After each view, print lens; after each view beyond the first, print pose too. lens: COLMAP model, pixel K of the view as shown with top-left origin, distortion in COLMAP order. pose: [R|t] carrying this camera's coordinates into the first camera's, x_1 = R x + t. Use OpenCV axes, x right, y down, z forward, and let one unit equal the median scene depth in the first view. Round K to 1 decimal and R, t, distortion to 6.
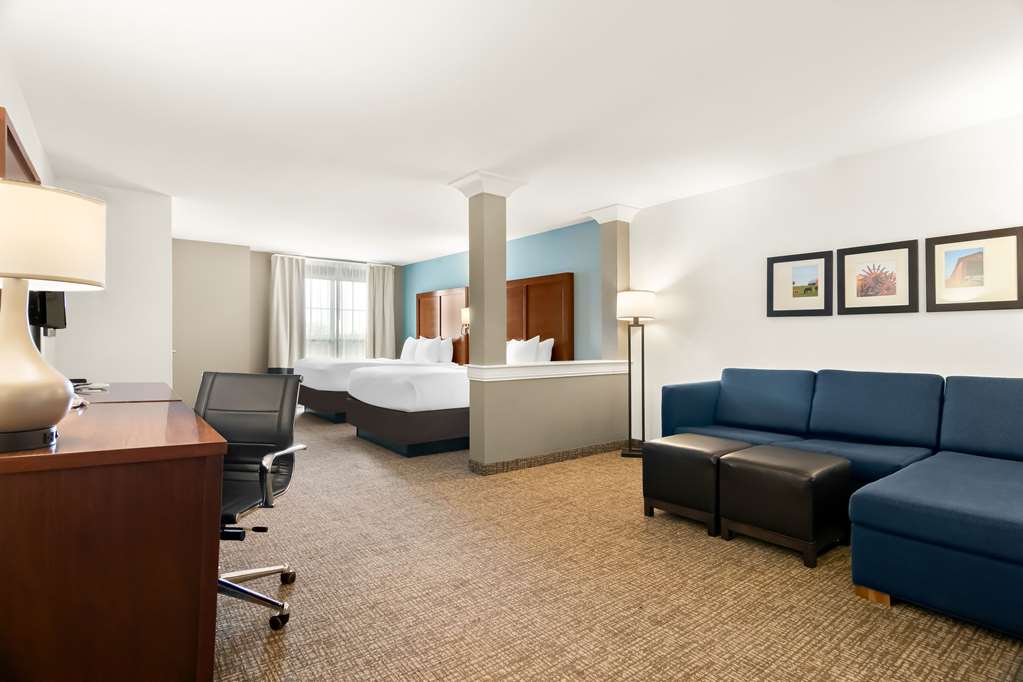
lens RADIAL K [[518.2, 0, 532.5], [0, 518.2, 344.8], [0, 0, 1]] dist [-0.004954, 0.002652]
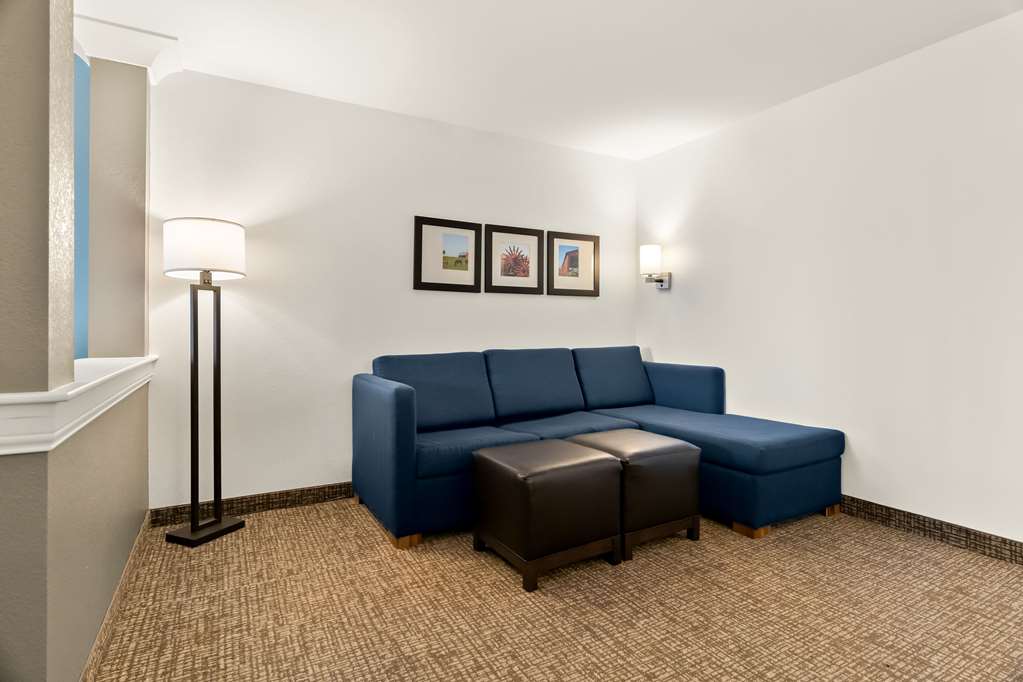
lens RADIAL K [[518.2, 0, 508.3], [0, 518.2, 329.7], [0, 0, 1]] dist [-0.004954, 0.002652]
pose [[0.176929, -0.005156, 0.984210, -0.352844], [0.011841, 0.999925, 0.003110, 0.009021], [-0.984152, 0.011104, 0.176976, 0.801456]]
